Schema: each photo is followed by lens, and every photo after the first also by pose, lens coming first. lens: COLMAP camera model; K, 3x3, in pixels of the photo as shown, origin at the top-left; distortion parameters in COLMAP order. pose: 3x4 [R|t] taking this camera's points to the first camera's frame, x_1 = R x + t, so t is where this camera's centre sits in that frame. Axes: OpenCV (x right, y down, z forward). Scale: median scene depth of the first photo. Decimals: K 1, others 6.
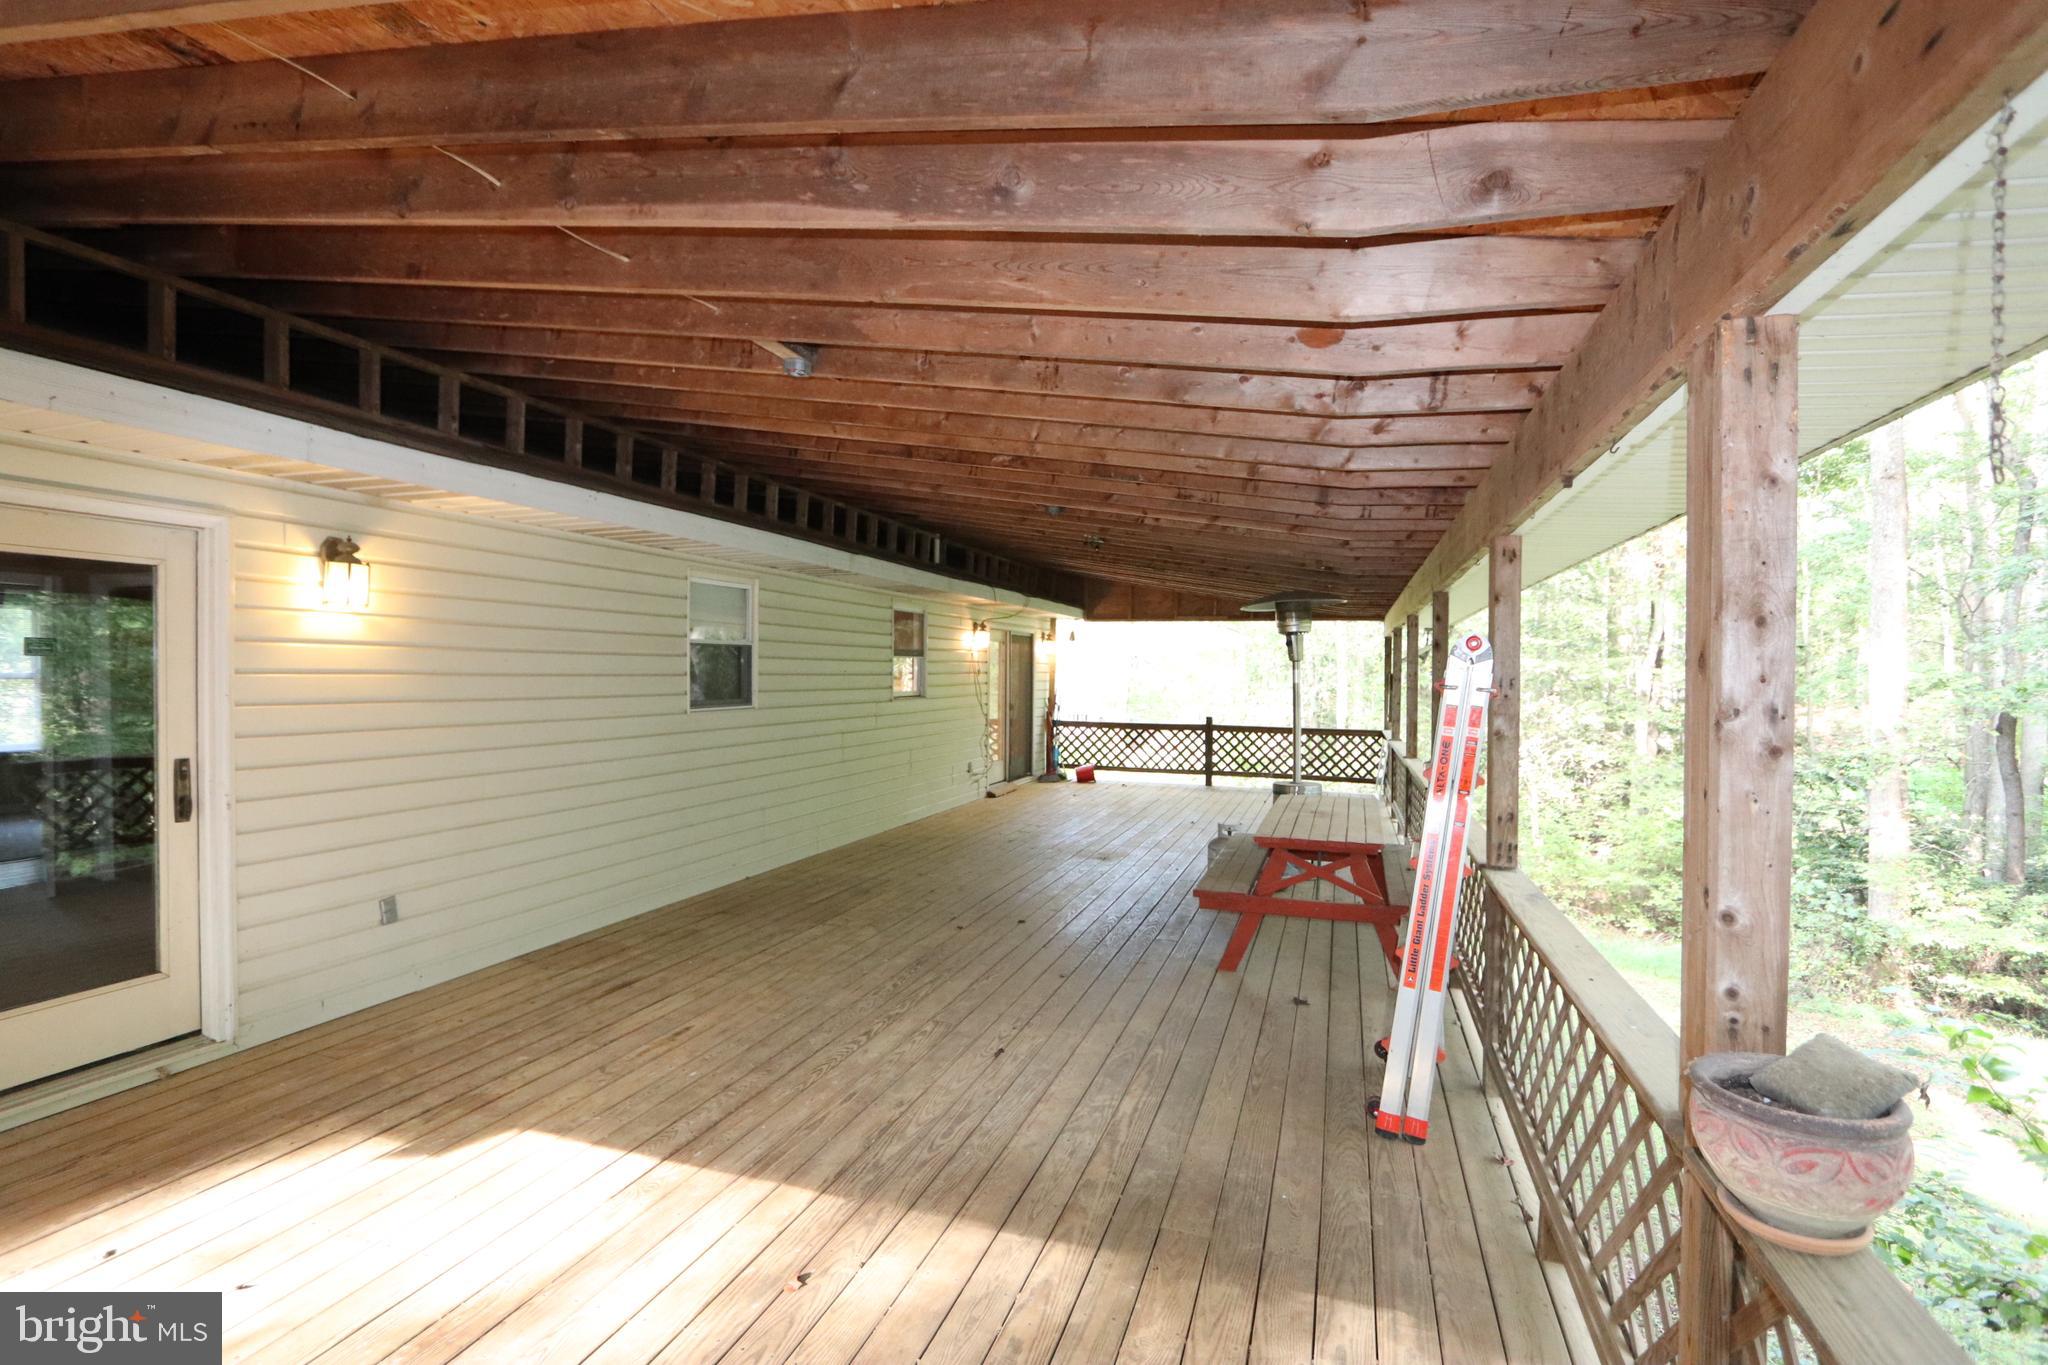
lens RADIAL K [[941.5, 0, 1019.5], [0, 941.5, 680.4], [0, 0, 1]] dist [-0.016028, 0.002045]
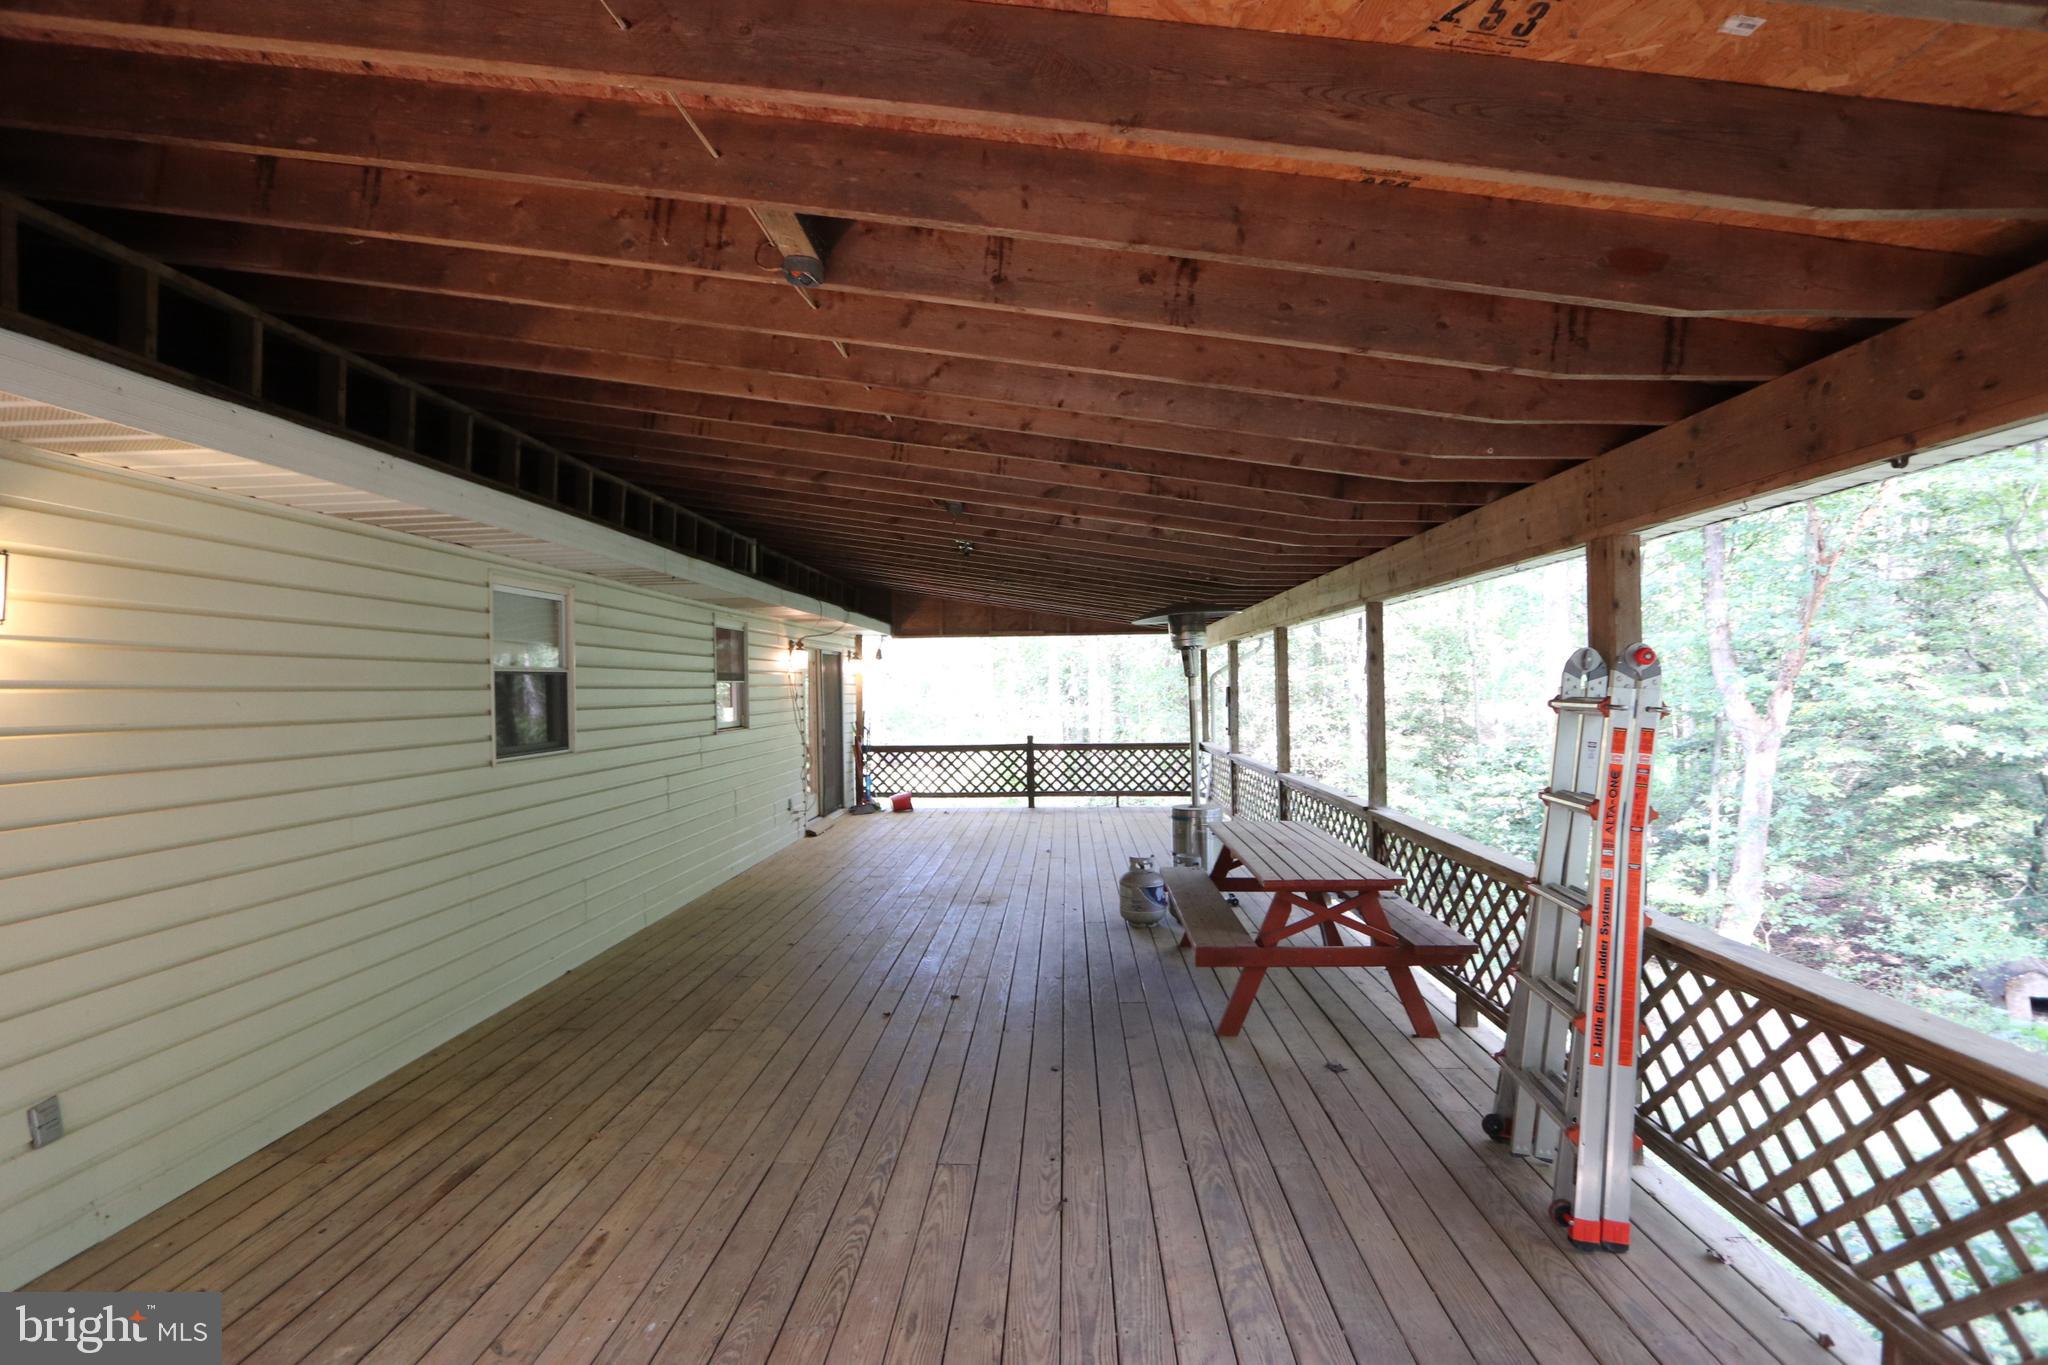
lens RADIAL K [[941.5, 0, 1018.3], [0, 941.5, 681.5], [0, 0, 1]] dist [-0.016028, 0.002045]
pose [[0.961199, -0.023509, 0.274852, -0.139155], [0.027953, 0.999534, -0.012264, -0.009772], [-0.274436, 0.019471, 0.961408, 0.148993]]
